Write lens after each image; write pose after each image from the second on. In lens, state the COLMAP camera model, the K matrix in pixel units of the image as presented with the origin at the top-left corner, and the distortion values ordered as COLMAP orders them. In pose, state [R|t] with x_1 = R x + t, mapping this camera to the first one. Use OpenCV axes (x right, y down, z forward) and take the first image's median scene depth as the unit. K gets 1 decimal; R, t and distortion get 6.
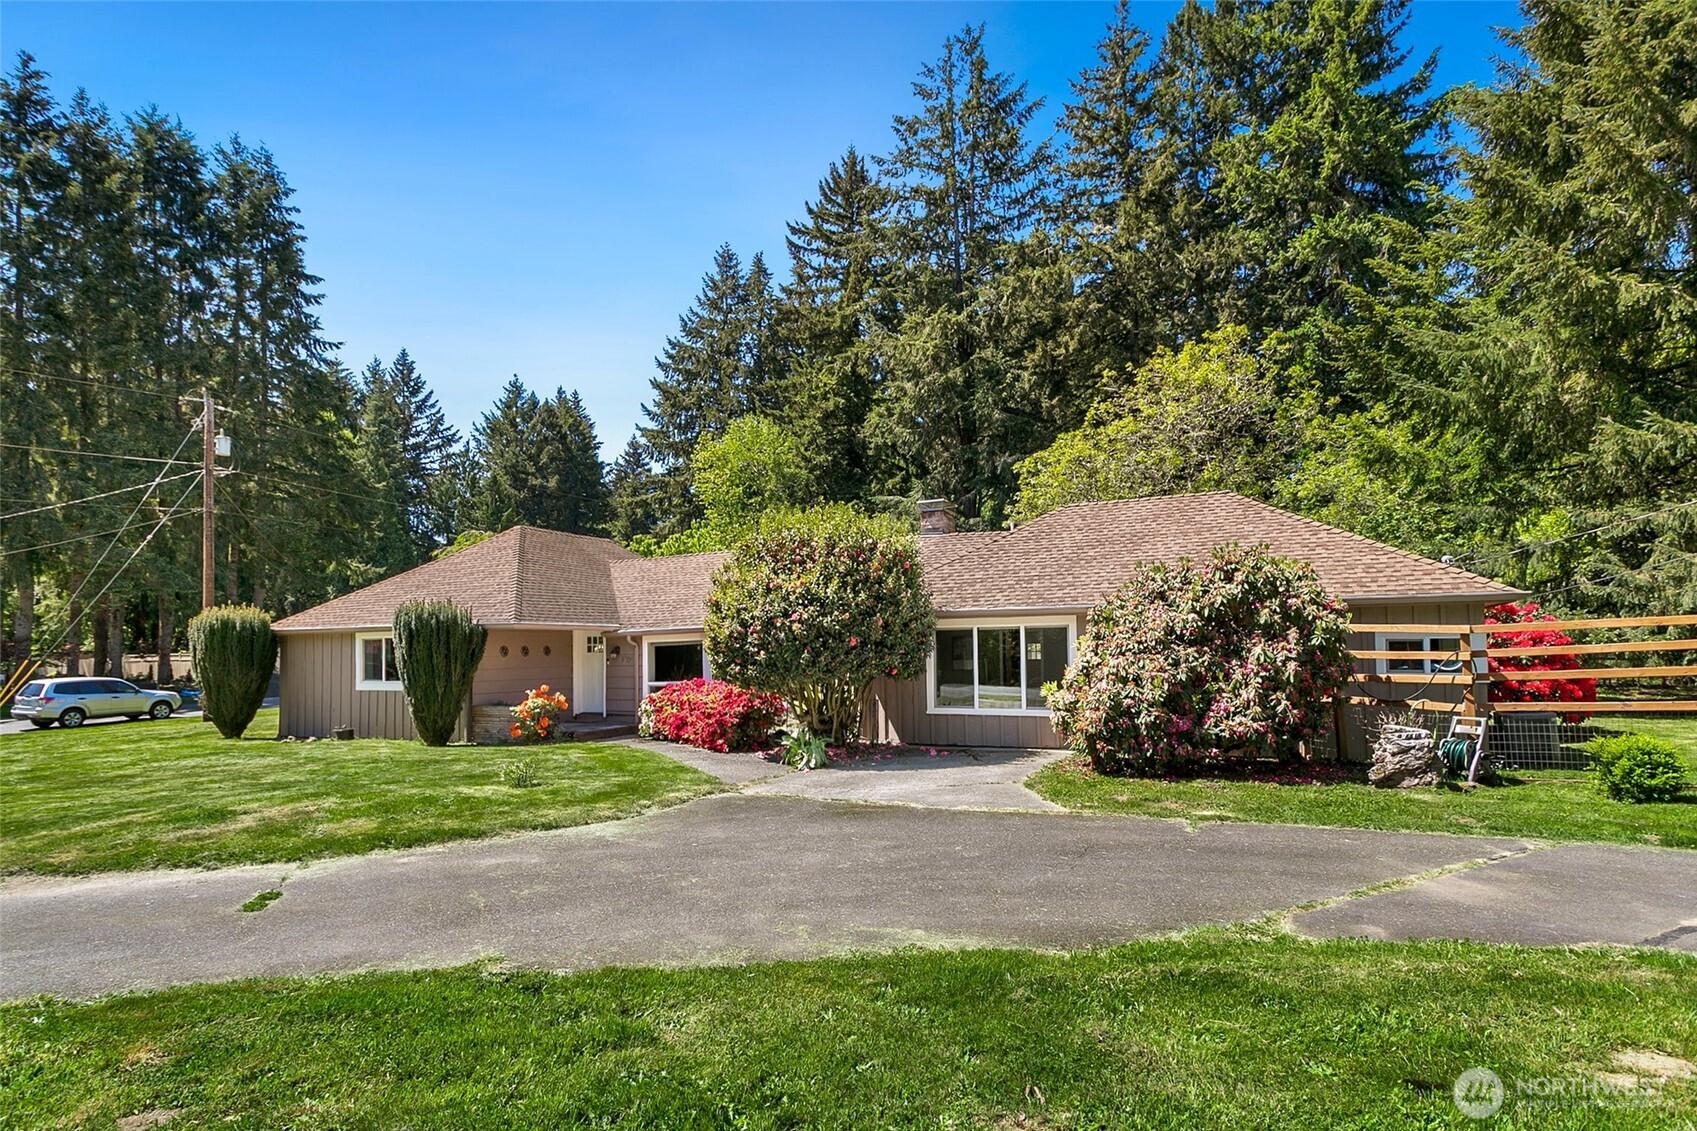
lens RADIAL K [[857.1, 0, 847.7], [0, 857.1, 659.7], [0, 0, 1]] dist [0.002048, -0.000305]
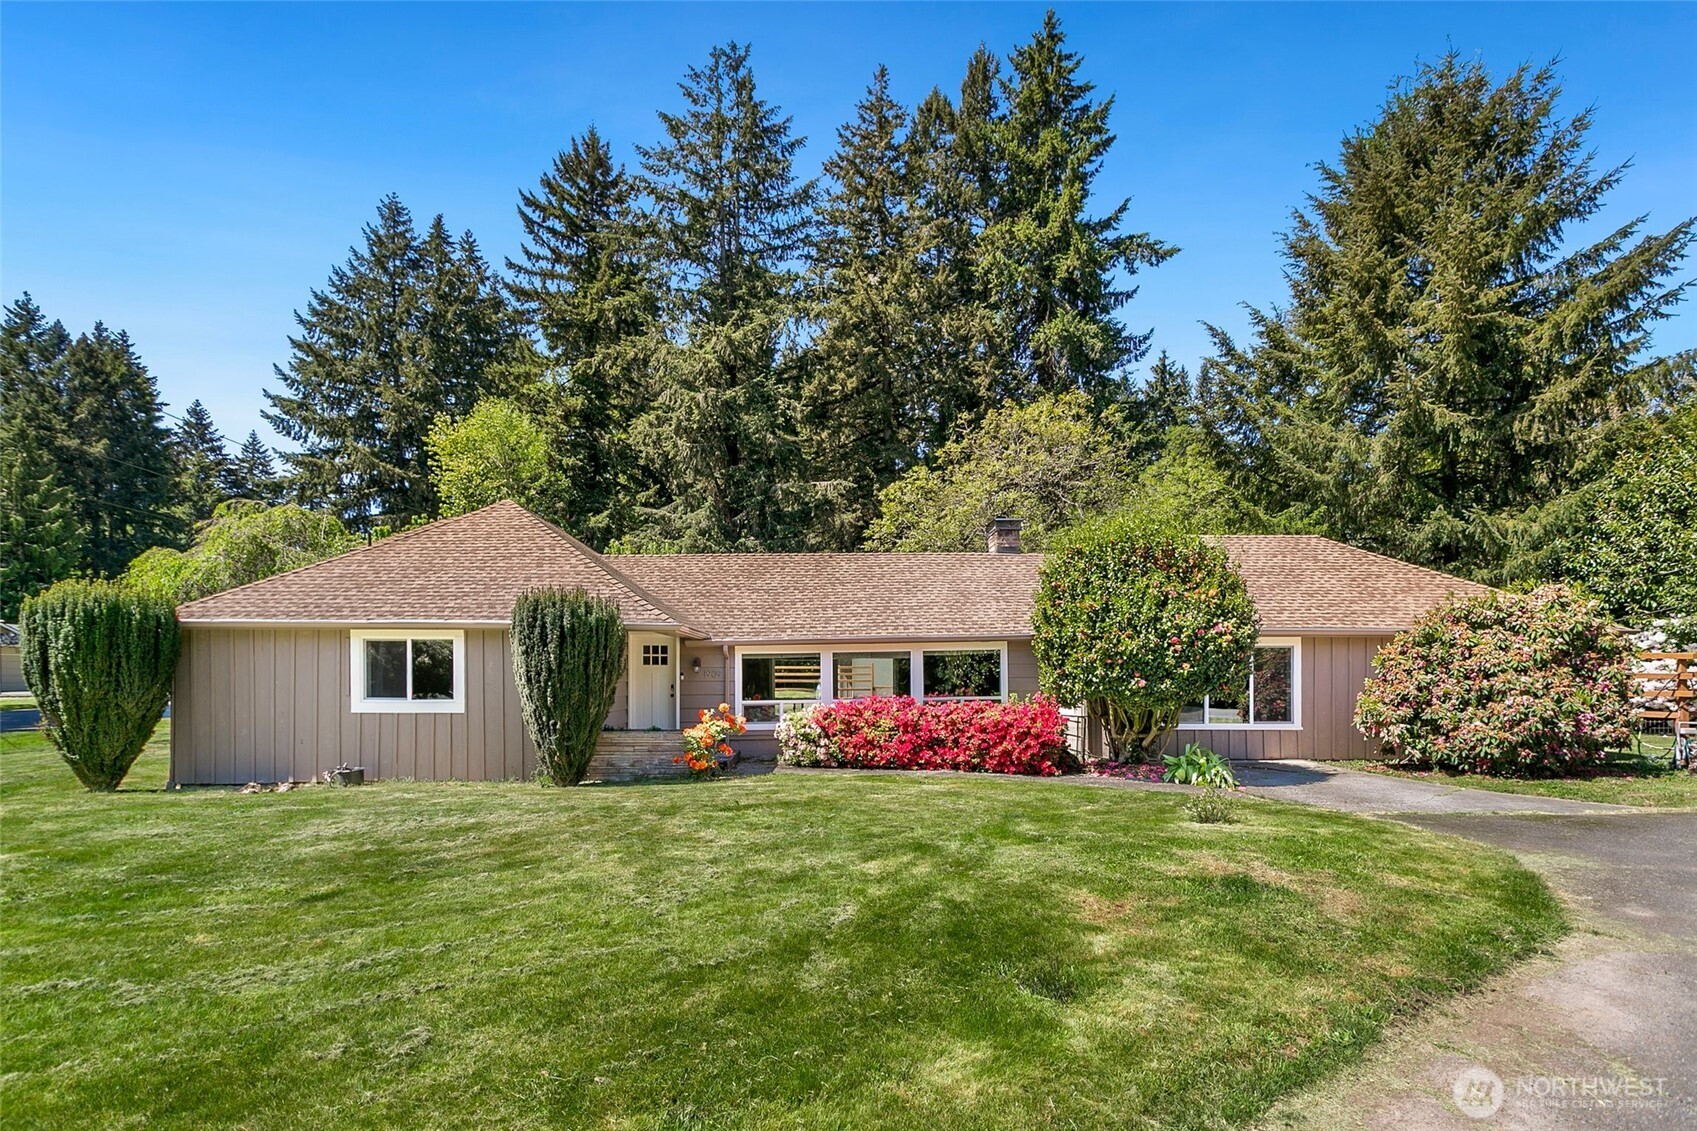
lens RADIAL K [[849.9, 0, 809.8], [0, 849.9, 685.7], [0, 0, 1]] dist [-0.000093, 0.001327]
pose [[0.893891, 0.011489, 0.448137, -0.209993], [-0.009383, 0.999932, -0.006919, 0.006024], [-0.448186, 0.001980, 0.893938, 0.089118]]
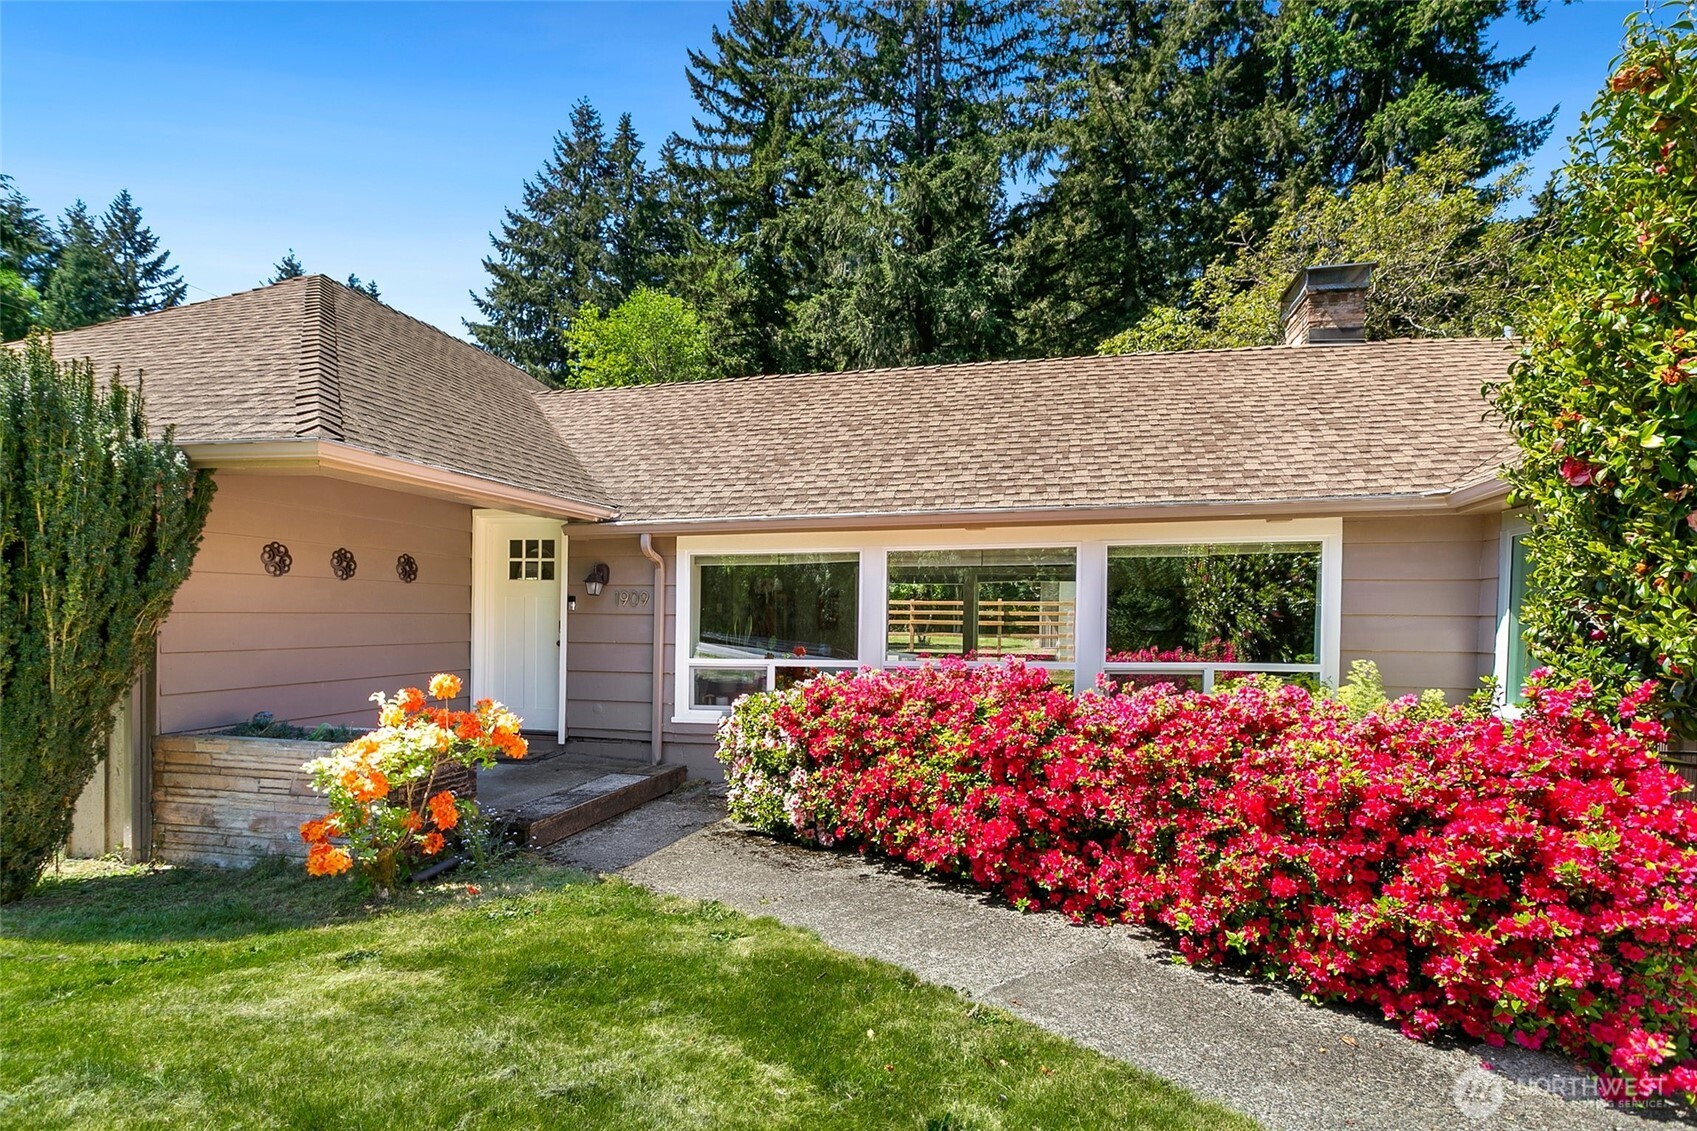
lens RADIAL K [[844.4, 0, 824.6], [0, 844.4, 658.7], [0, 0, 1]] dist [-0.015858, 0.024325]
pose [[0.980385, 0.020874, 0.195985, -0.095618], [-0.028423, 0.998955, 0.035785, 0.004037], [-0.195033, -0.040654, 0.979954, 0.238282]]
